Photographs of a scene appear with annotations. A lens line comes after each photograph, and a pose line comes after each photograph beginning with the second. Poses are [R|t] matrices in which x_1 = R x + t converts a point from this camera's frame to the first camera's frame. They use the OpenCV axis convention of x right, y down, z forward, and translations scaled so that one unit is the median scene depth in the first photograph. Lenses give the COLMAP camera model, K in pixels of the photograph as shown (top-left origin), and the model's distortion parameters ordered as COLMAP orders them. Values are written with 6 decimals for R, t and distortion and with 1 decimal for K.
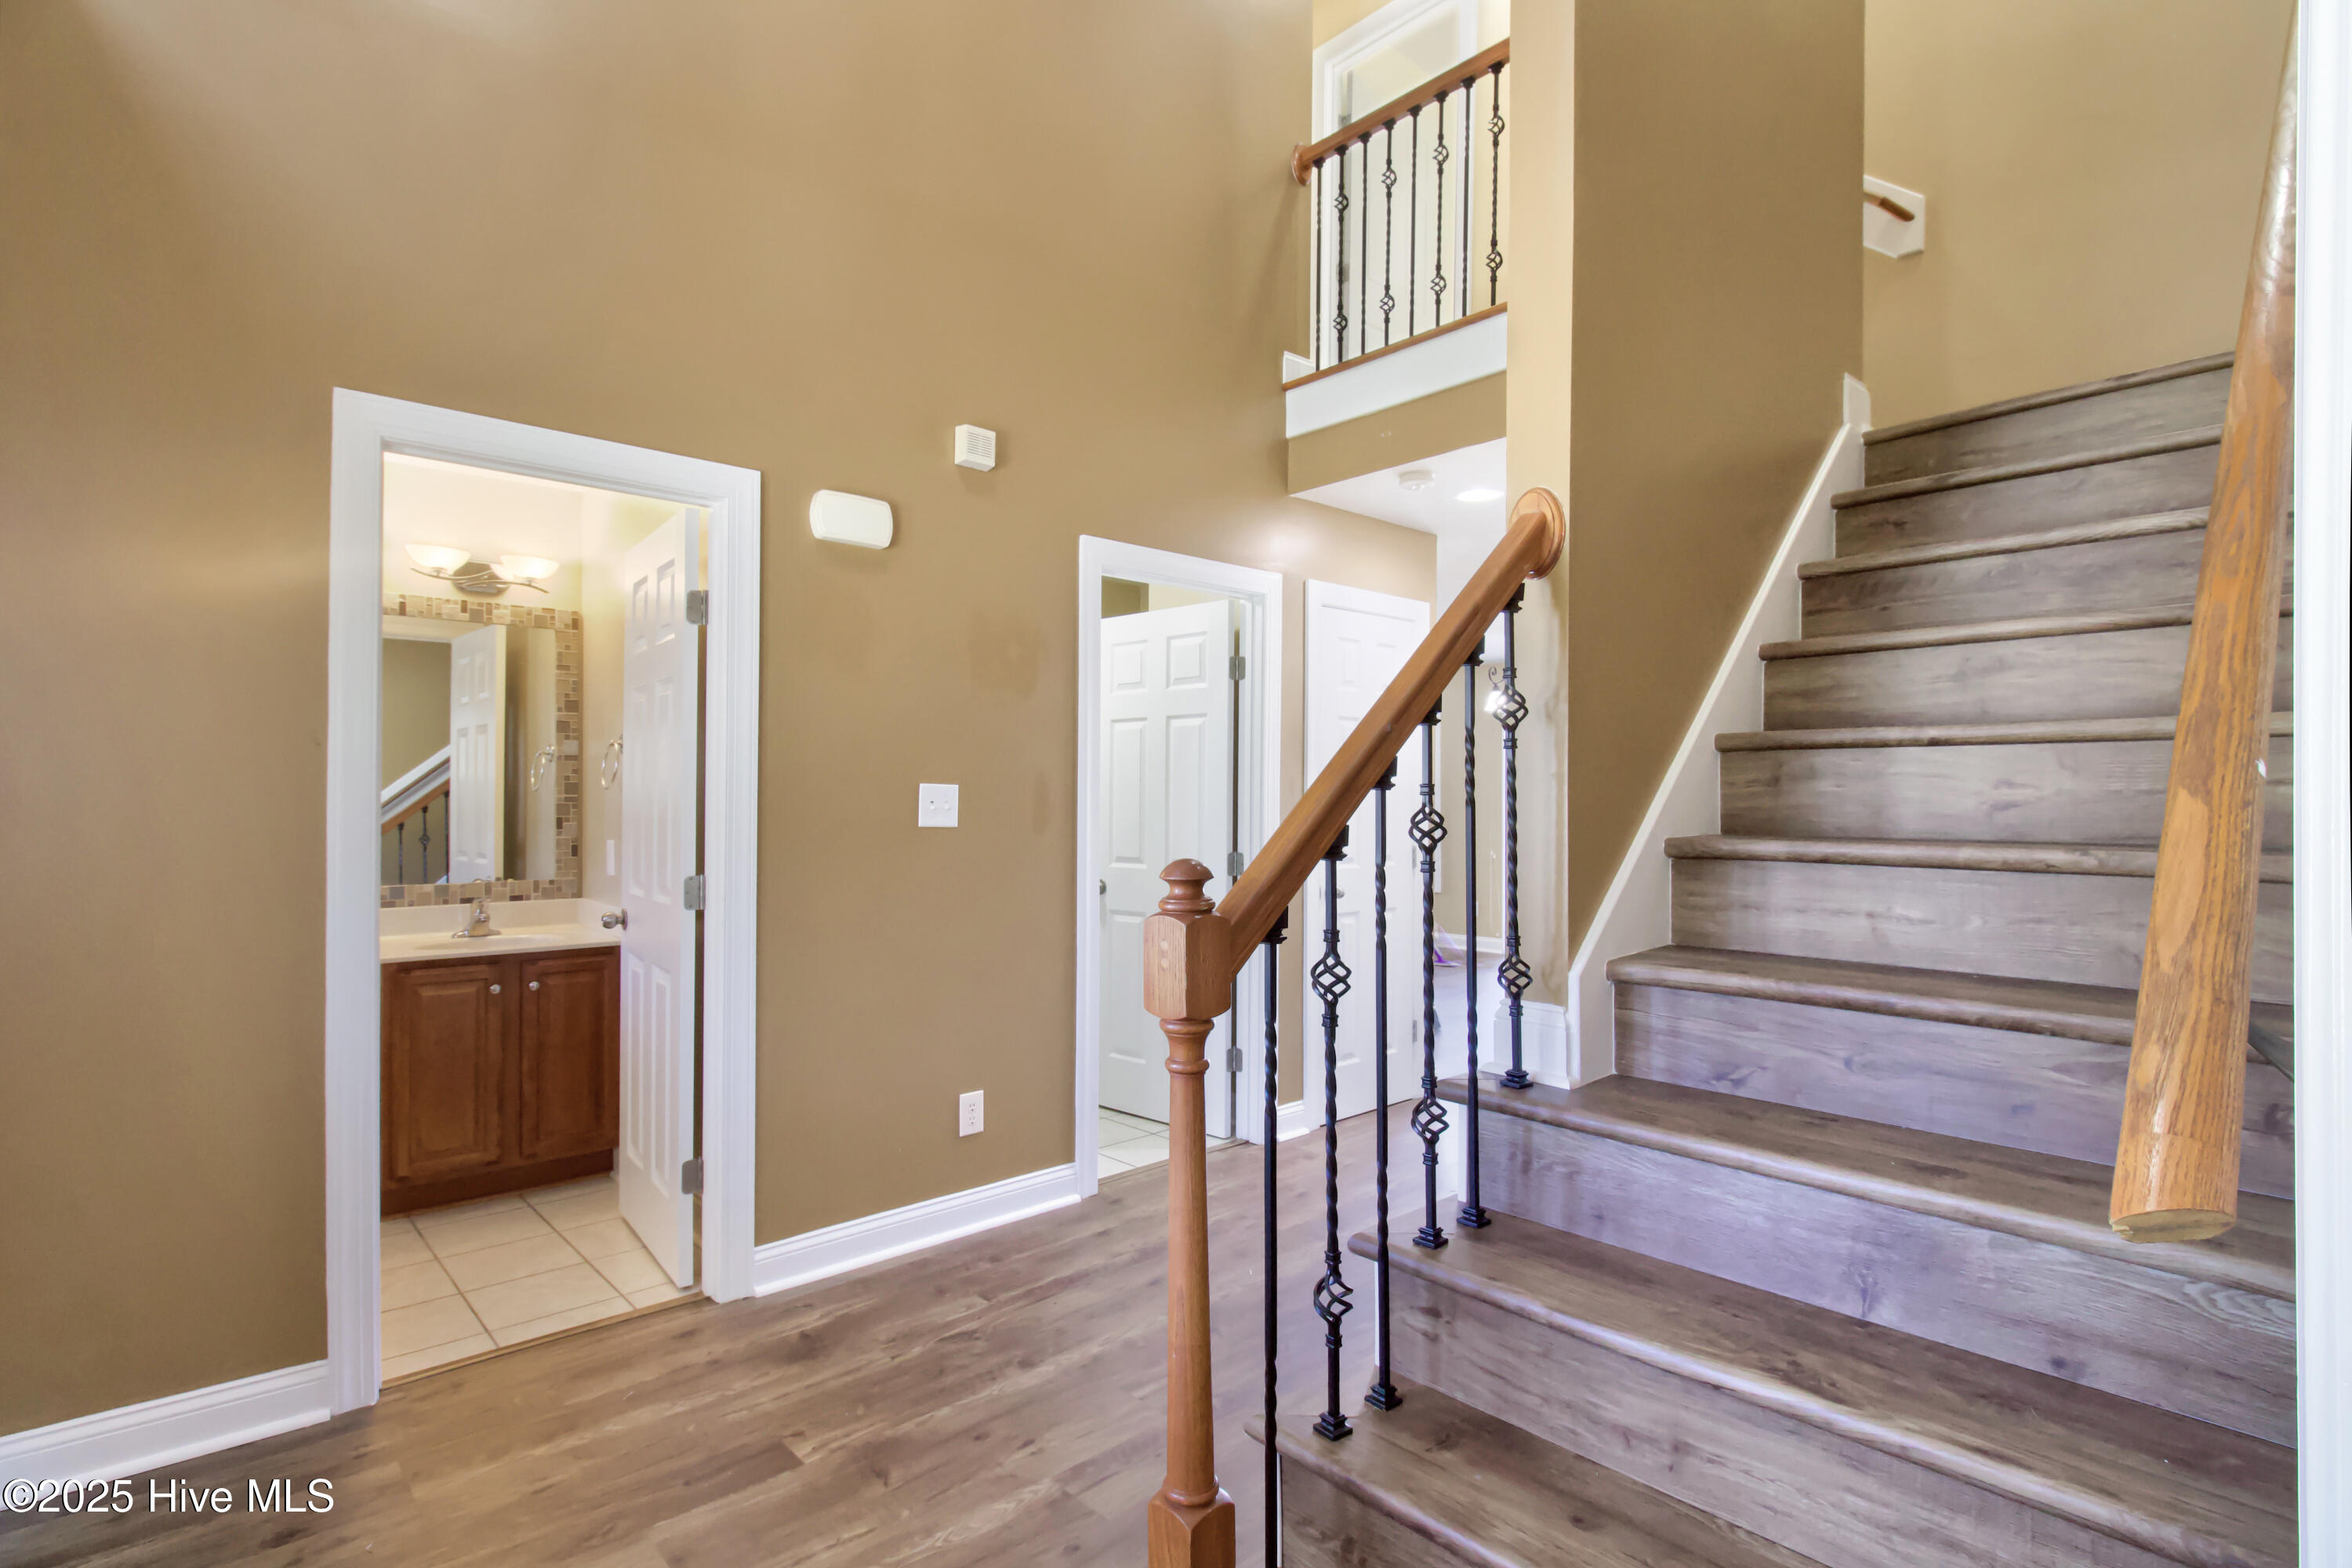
lens RADIAL K [[1149.5, 0, 1203.4], [0, 1149.5, 794.3], [0, 0, 1]] dist [-0.001491, -0.000276]
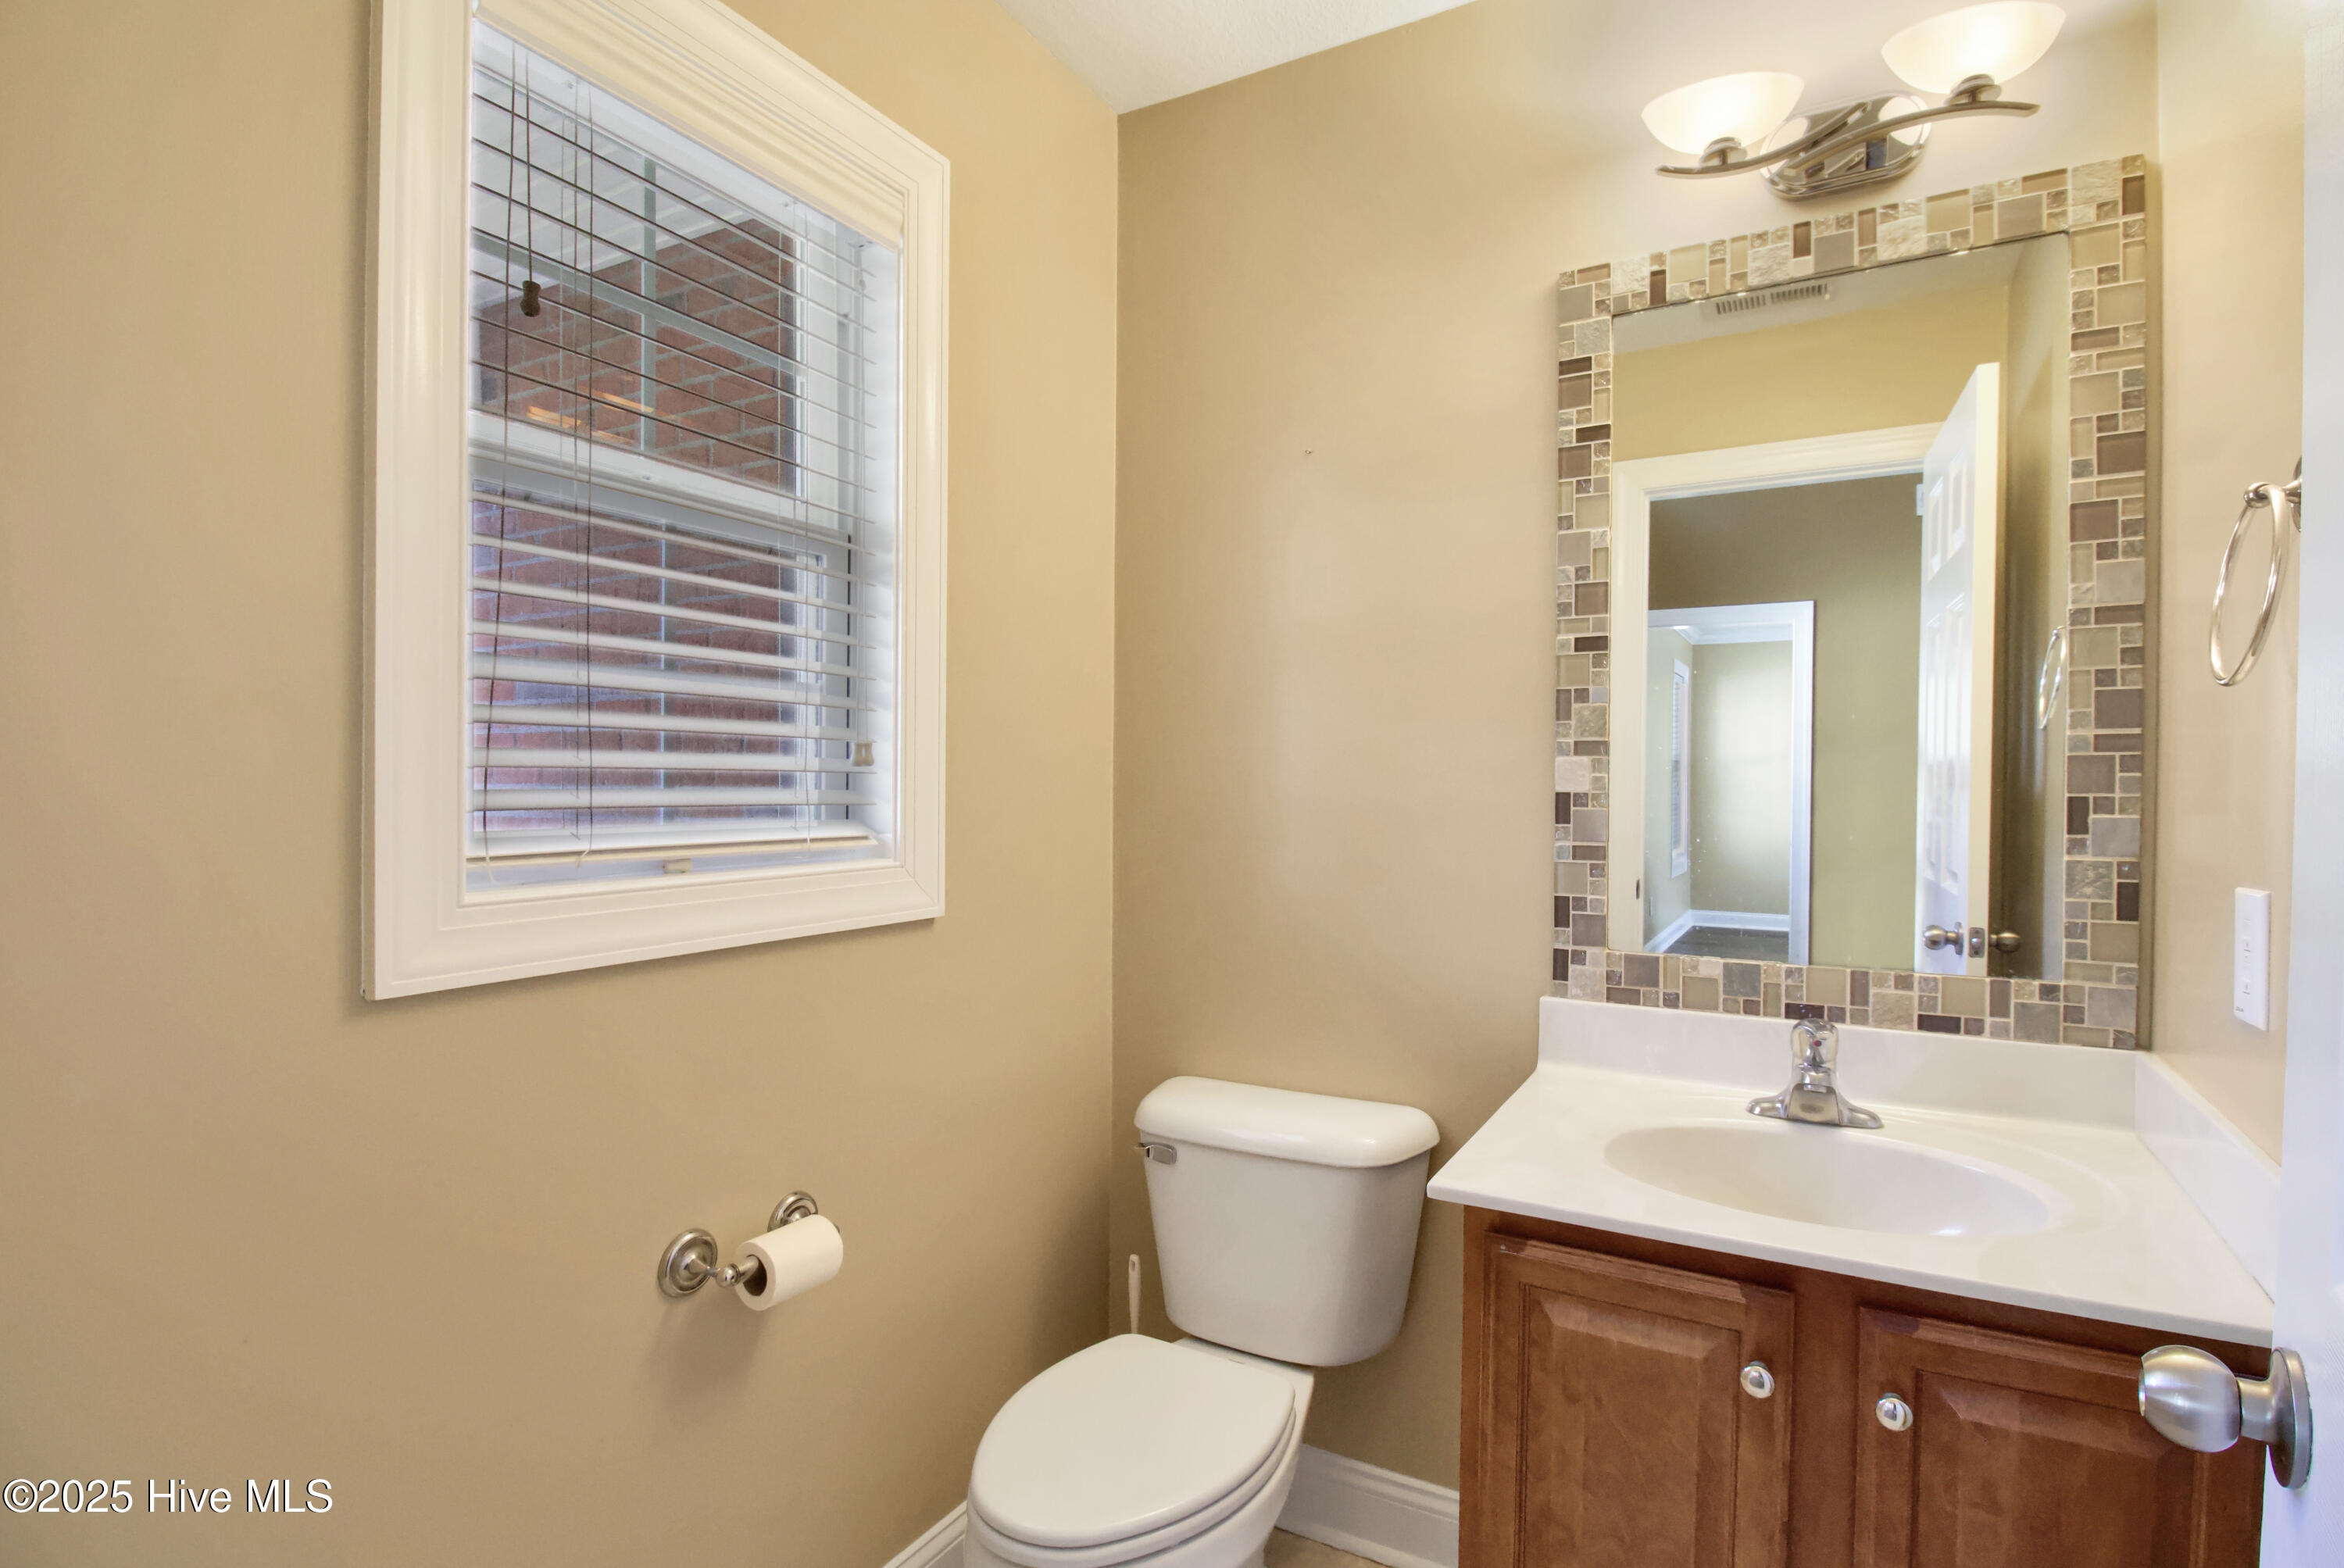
lens RADIAL K [[1145.6, 0, 1199.3], [0, 1145.6, 794.3], [0, 0, 1]] dist [-0.001491, -0.000276]
pose [[0.316655, 0.012513, -0.948458, -0.340539], [0.001713, 0.999904, 0.013764, 0.014506], [0.948539, -0.005983, 0.316603, 0.680706]]
